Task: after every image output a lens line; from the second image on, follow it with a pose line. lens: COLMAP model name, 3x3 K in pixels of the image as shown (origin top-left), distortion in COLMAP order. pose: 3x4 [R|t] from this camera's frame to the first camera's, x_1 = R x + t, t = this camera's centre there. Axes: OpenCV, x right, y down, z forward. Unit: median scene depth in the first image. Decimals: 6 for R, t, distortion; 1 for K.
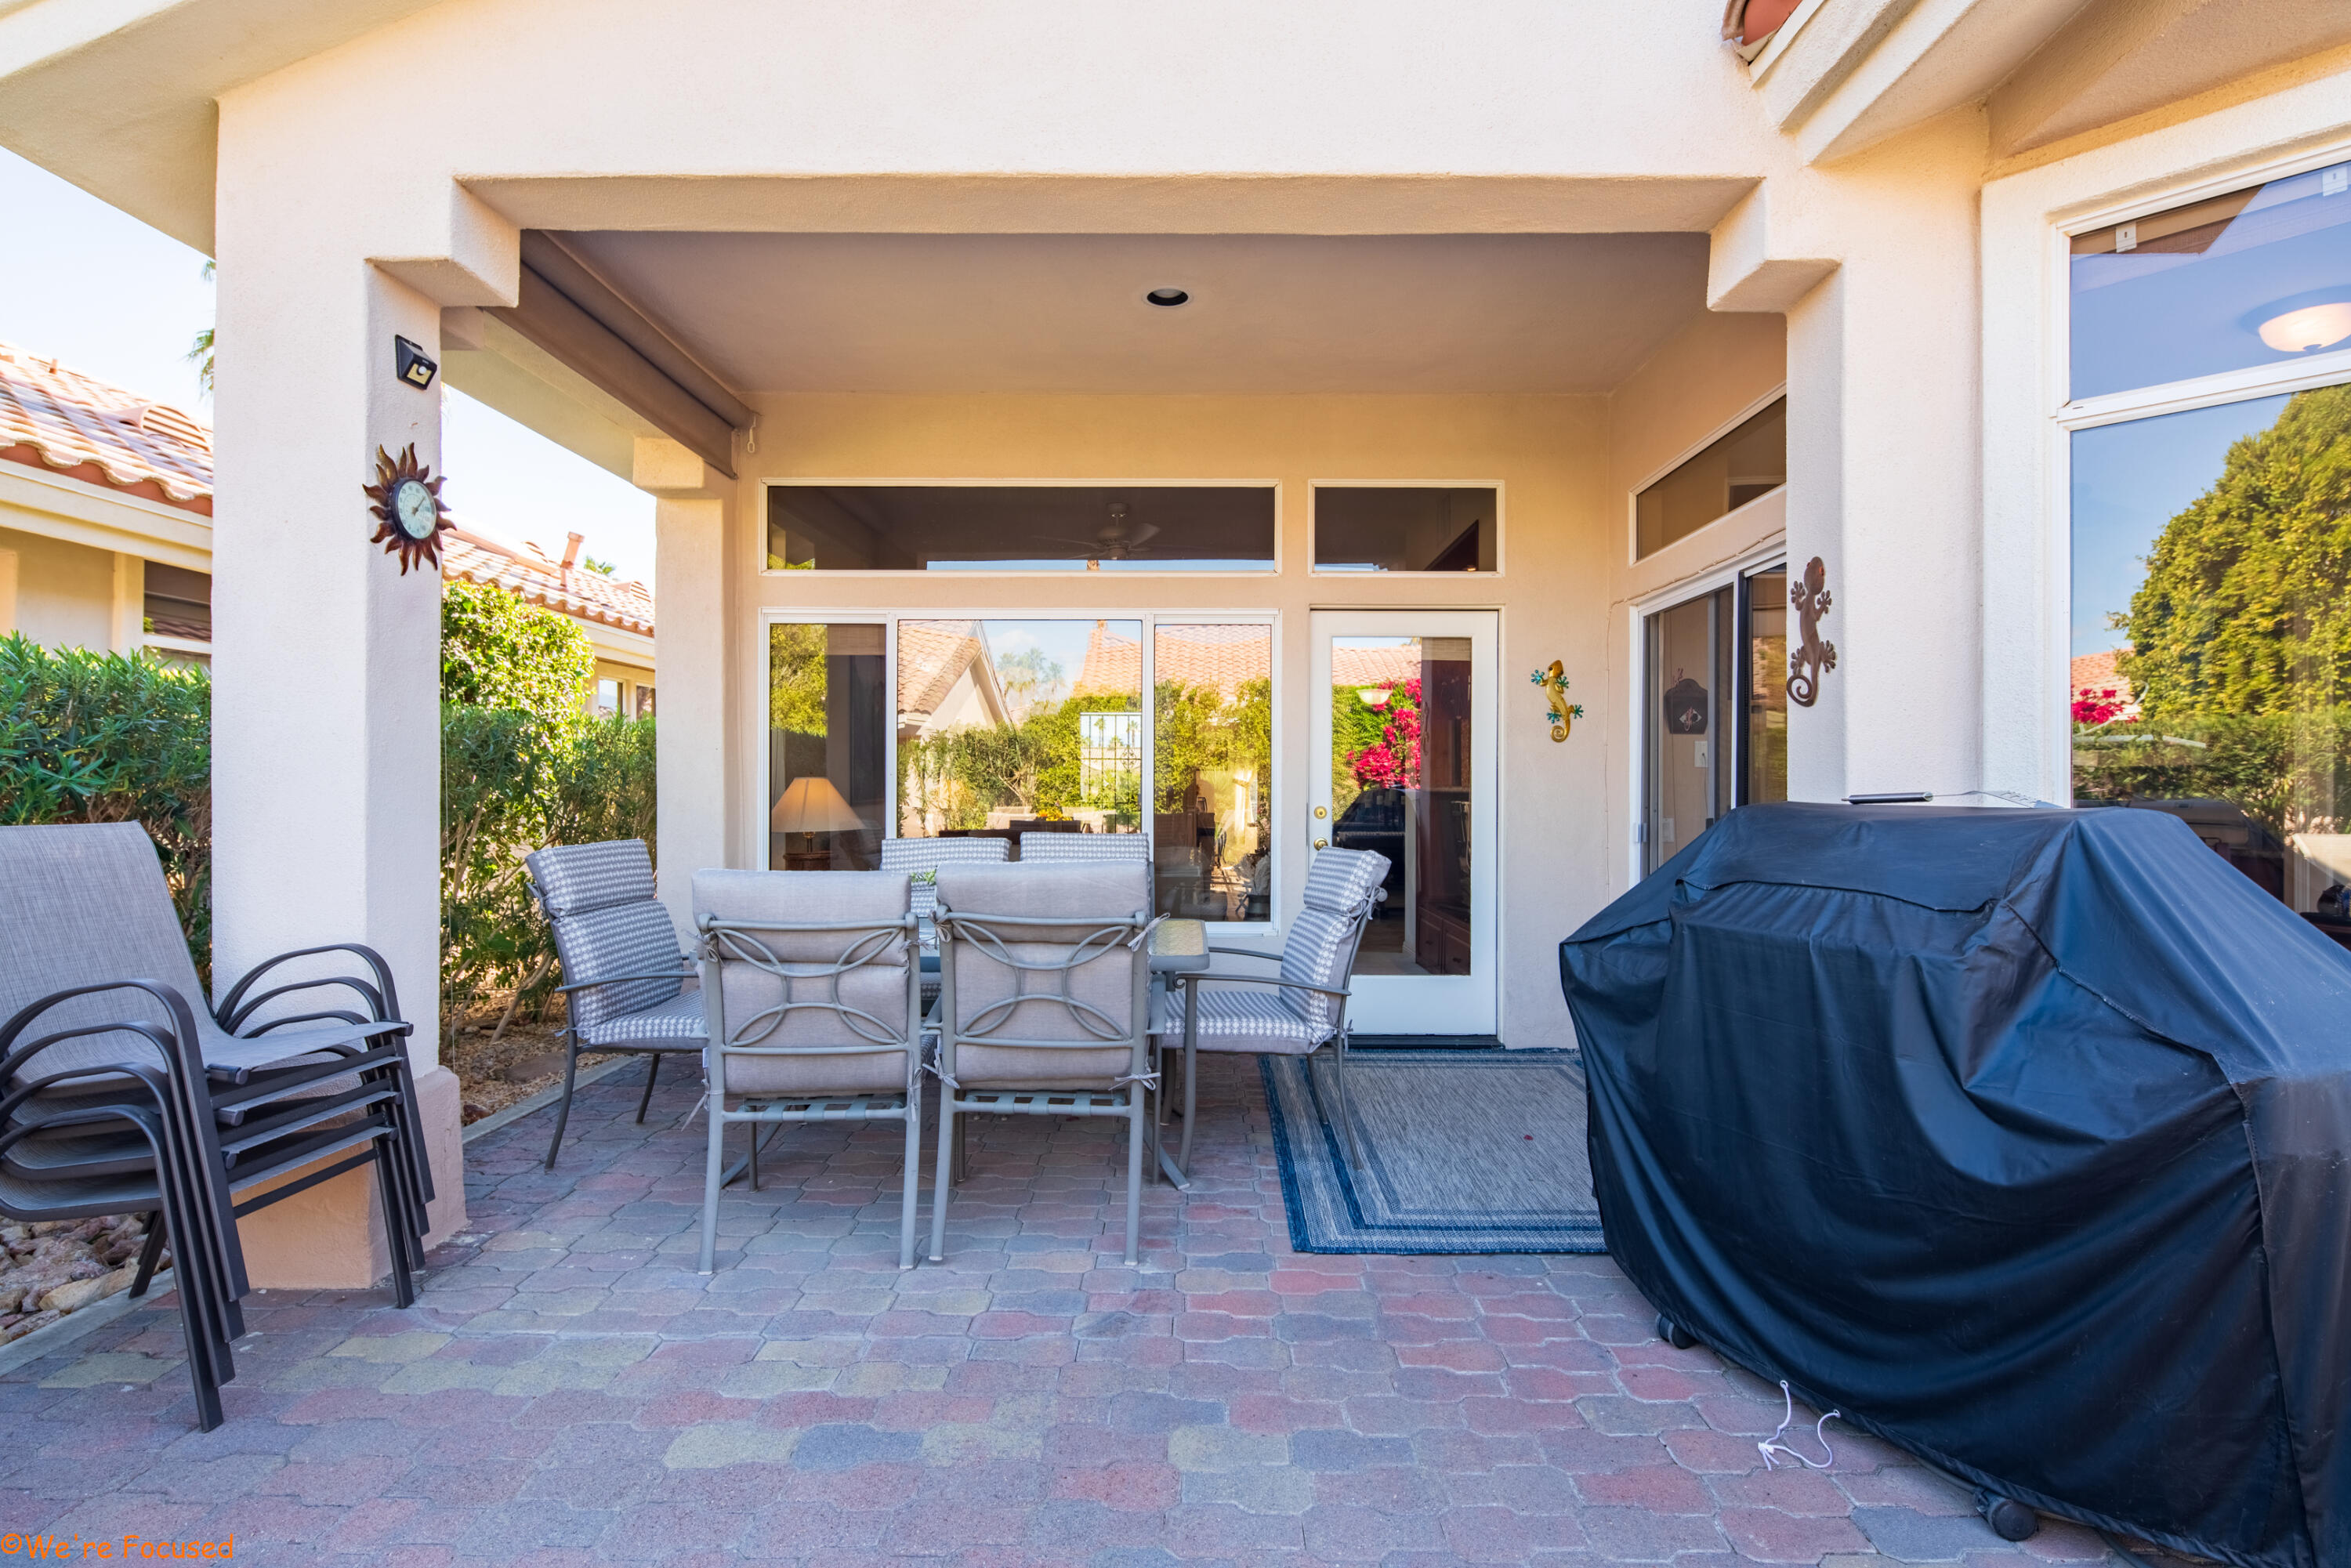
lens RADIAL K [[1139.5, 0, 1175.5], [0, 1139.5, 784.0], [0, 0, 1]] dist [0.003469, 0.000662]
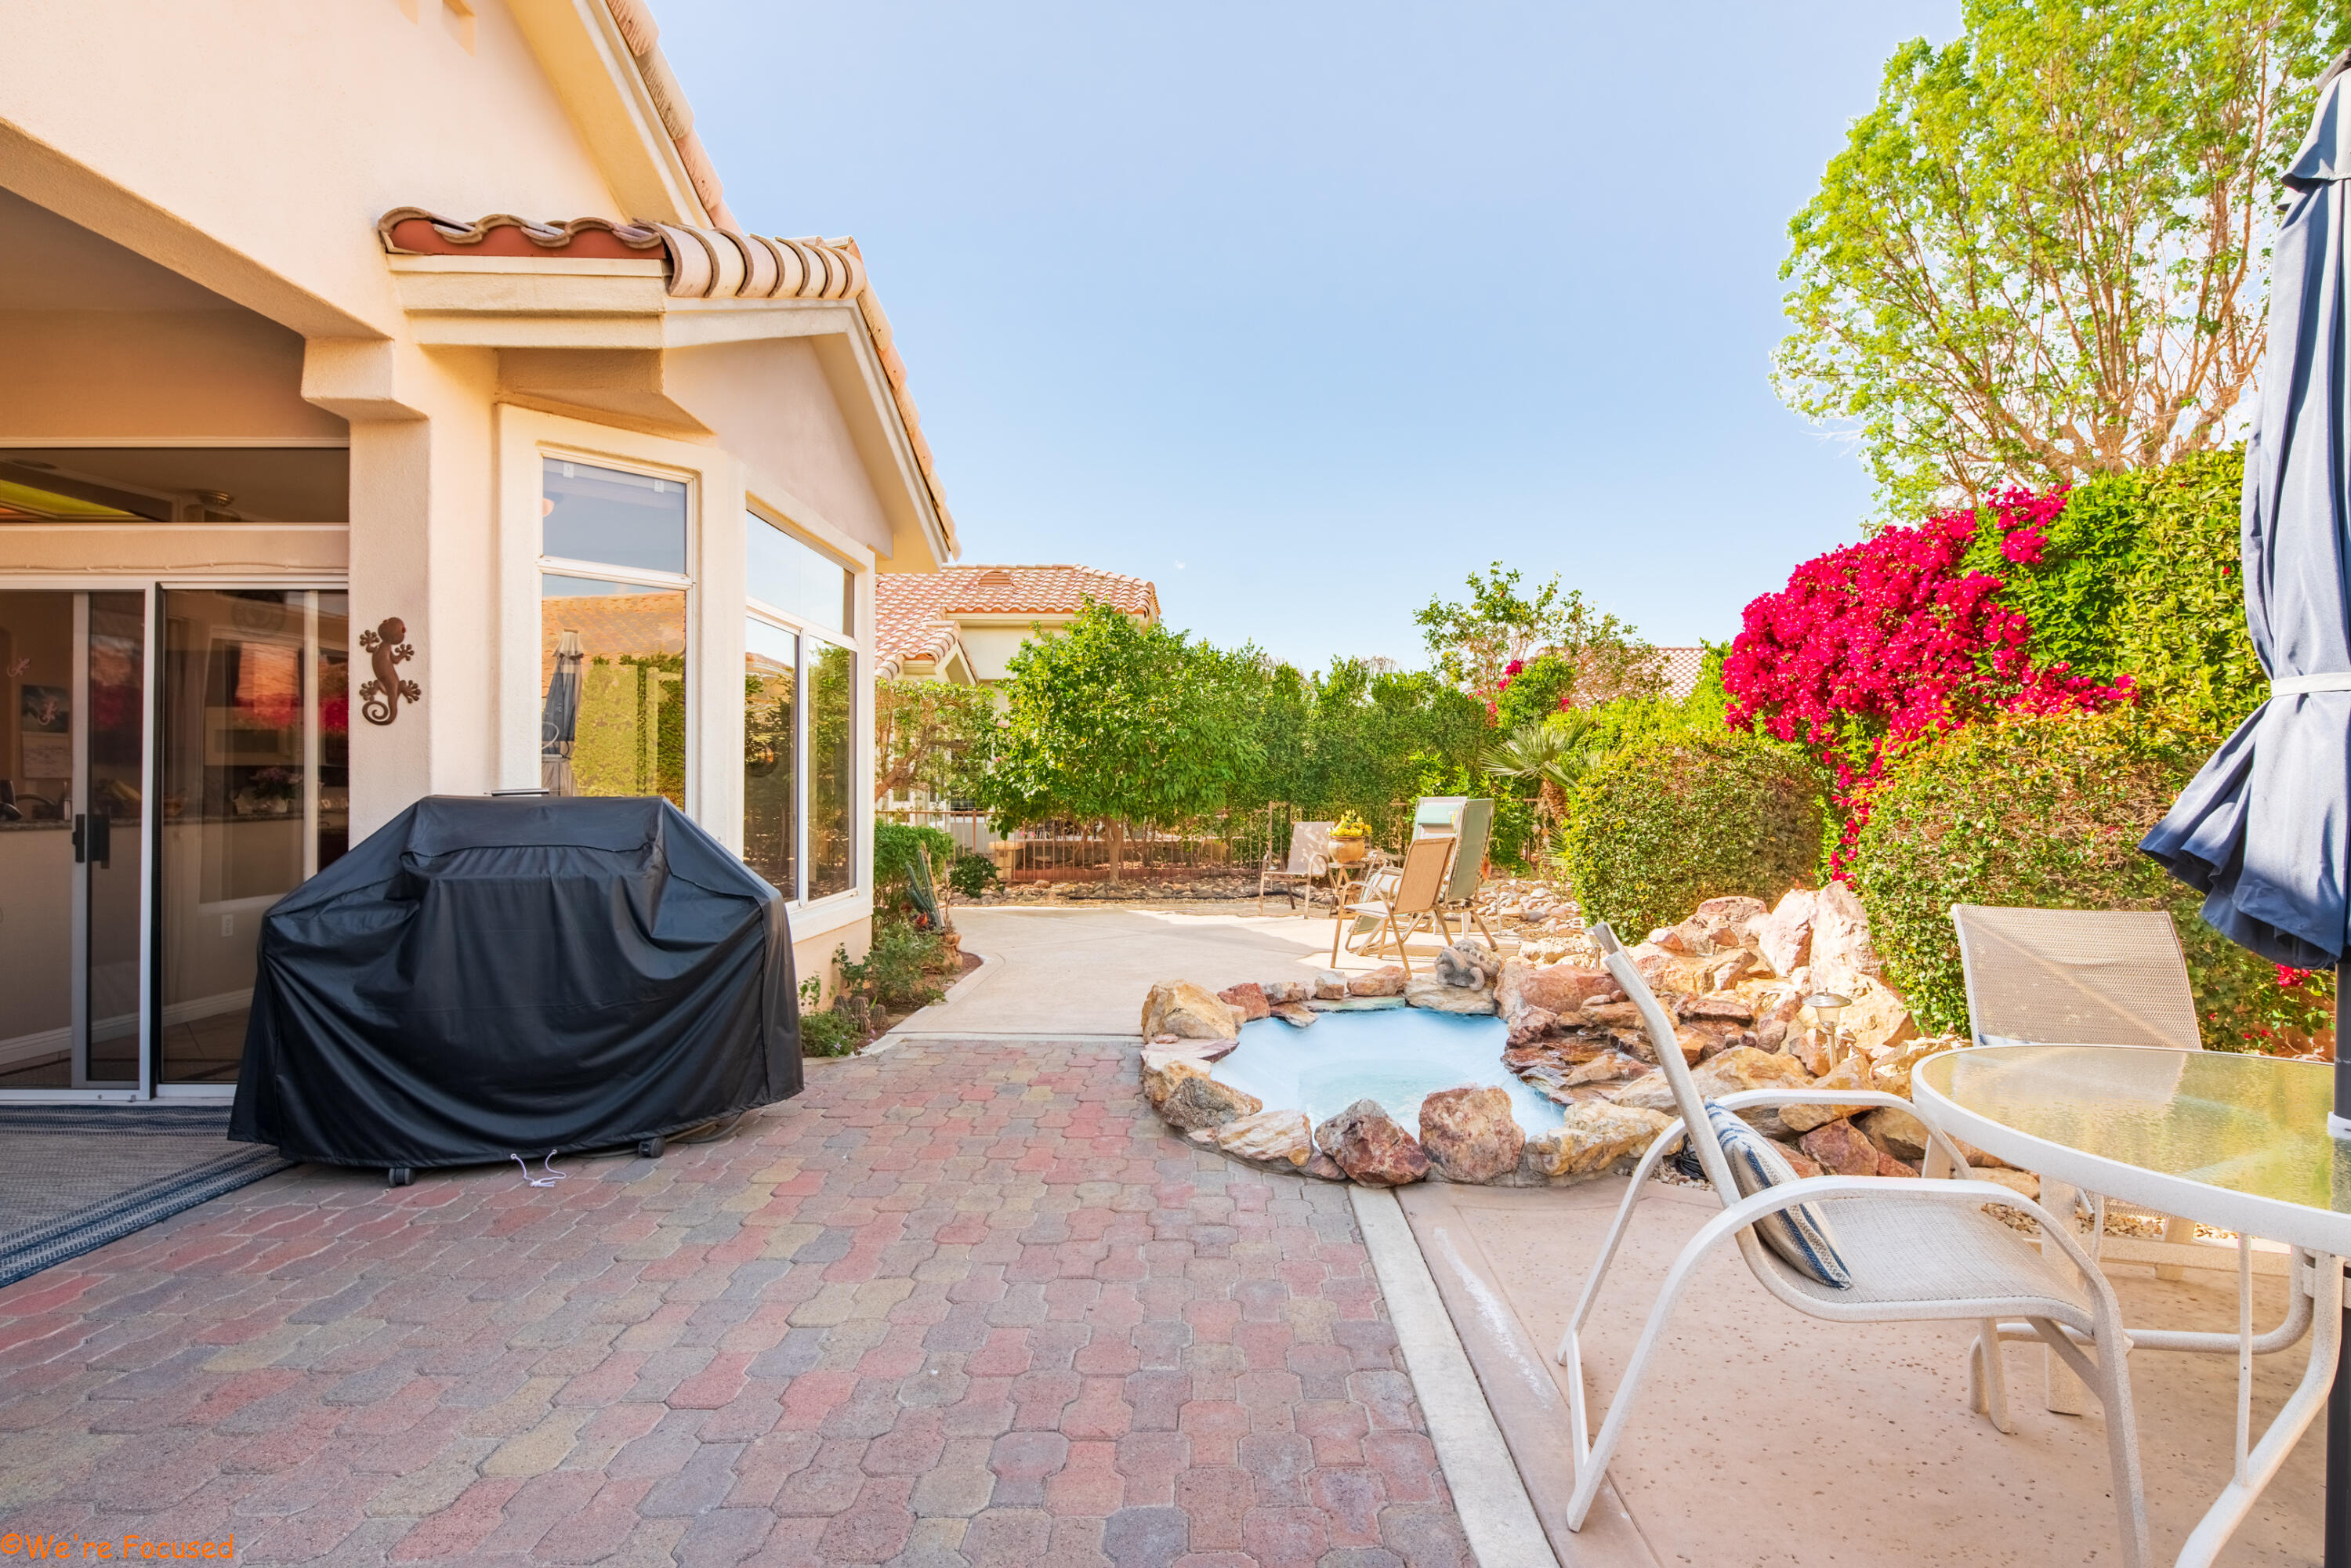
lens RADIAL K [[1139.5, 0, 1175.5], [0, 1139.5, 784.0], [0, 0, 1]] dist [0.003469, 0.000662]
pose [[0.023717, -0.000024, 0.999719, -0.873388], [-0.006388, 0.999980, 0.000176, -0.004795], [-0.999698, -0.006390, 0.023716, 0.027068]]
